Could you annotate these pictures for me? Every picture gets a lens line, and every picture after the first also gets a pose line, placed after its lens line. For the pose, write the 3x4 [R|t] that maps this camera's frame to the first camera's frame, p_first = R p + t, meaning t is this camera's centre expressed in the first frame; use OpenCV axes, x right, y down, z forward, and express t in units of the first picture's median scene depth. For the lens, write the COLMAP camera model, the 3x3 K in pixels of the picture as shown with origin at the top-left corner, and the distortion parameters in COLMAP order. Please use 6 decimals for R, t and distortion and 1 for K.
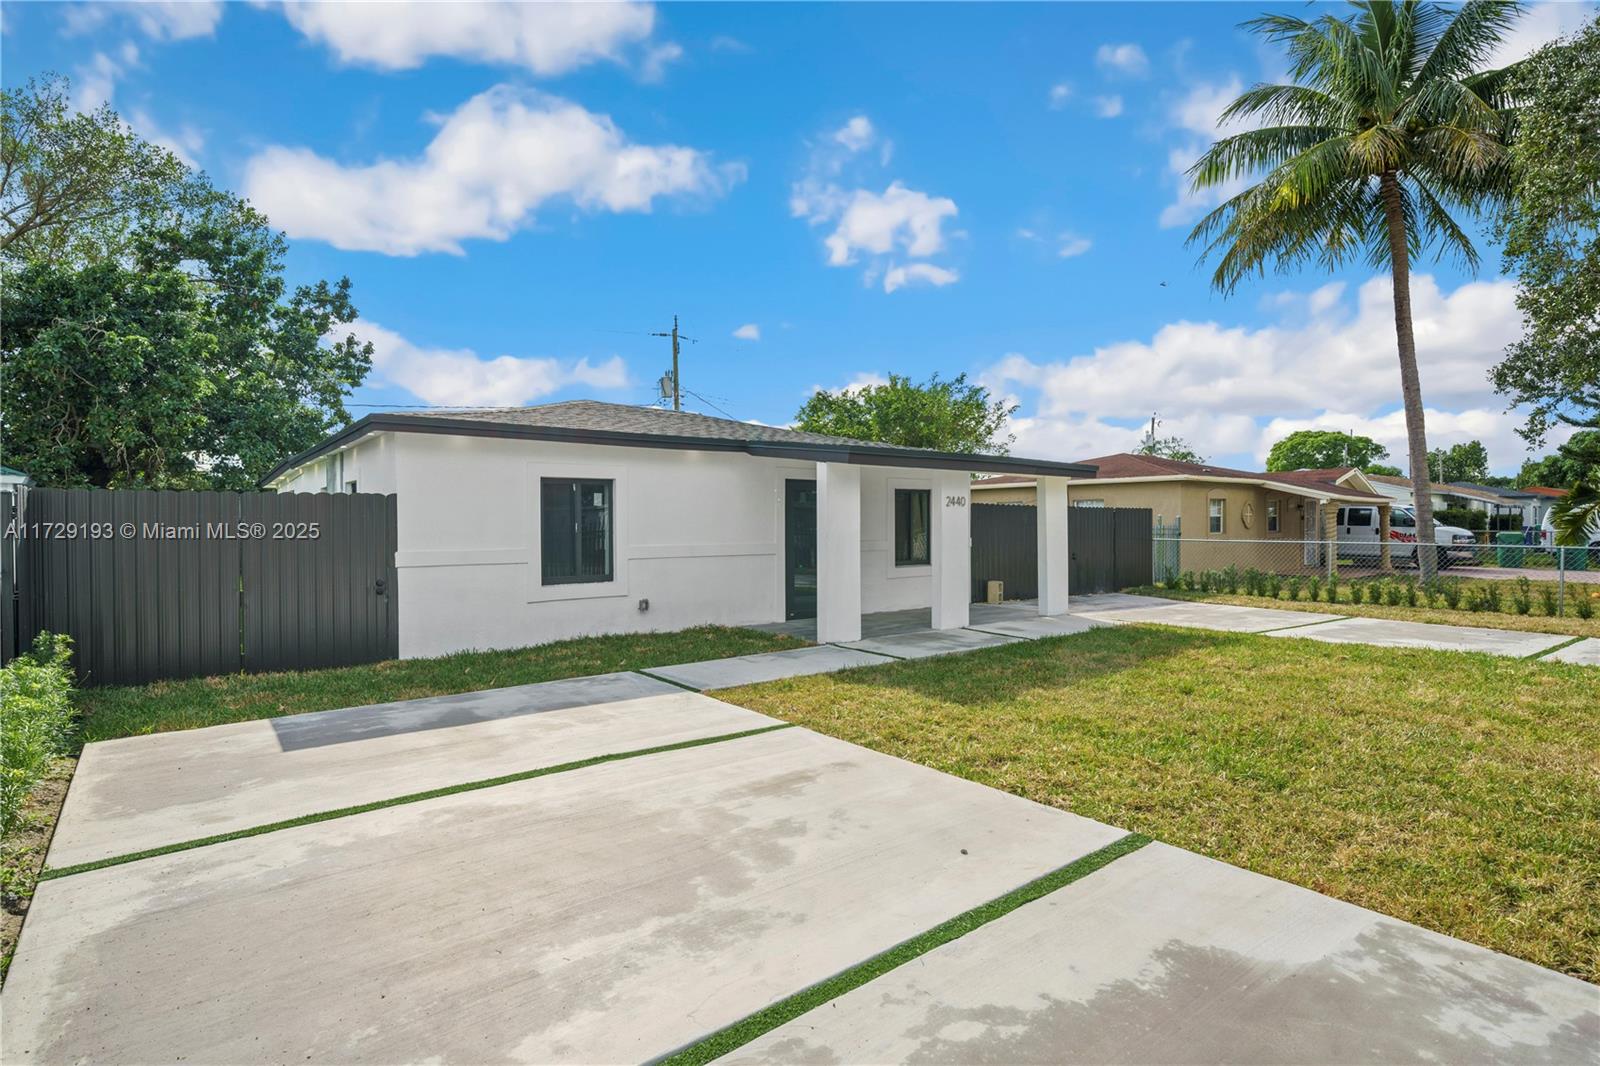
lens RADIAL K [[777.3, 0, 800.0], [0, 777.3, 533.0], [0, 0, 1]] dist [0.001376, 0.000125]
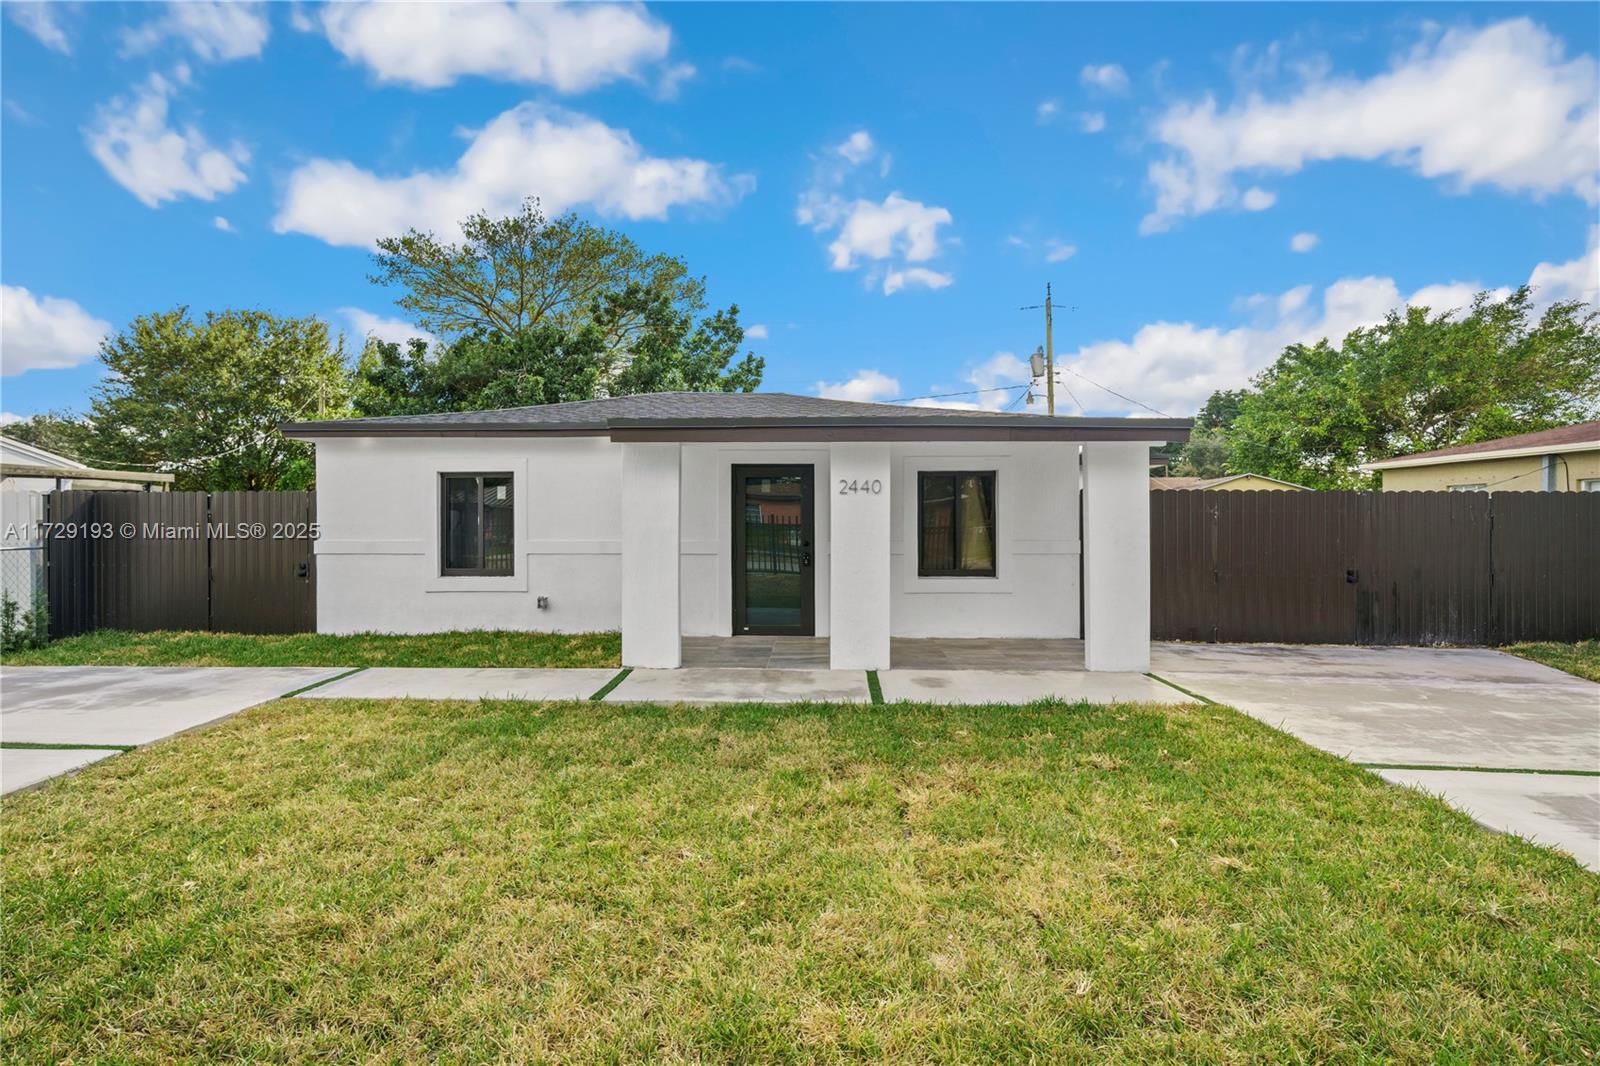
lens RADIAL K [[777.3, 0, 800.0], [0, 777.3, 533.0], [0, 0, 1]] dist [-0.004429, -0.000282]
pose [[0.771769, 0.016387, -0.635691, 0.649971], [-0.011783, 0.999865, 0.011469, -0.007518], [0.635793, -0.001361, 0.771858, 0.470564]]
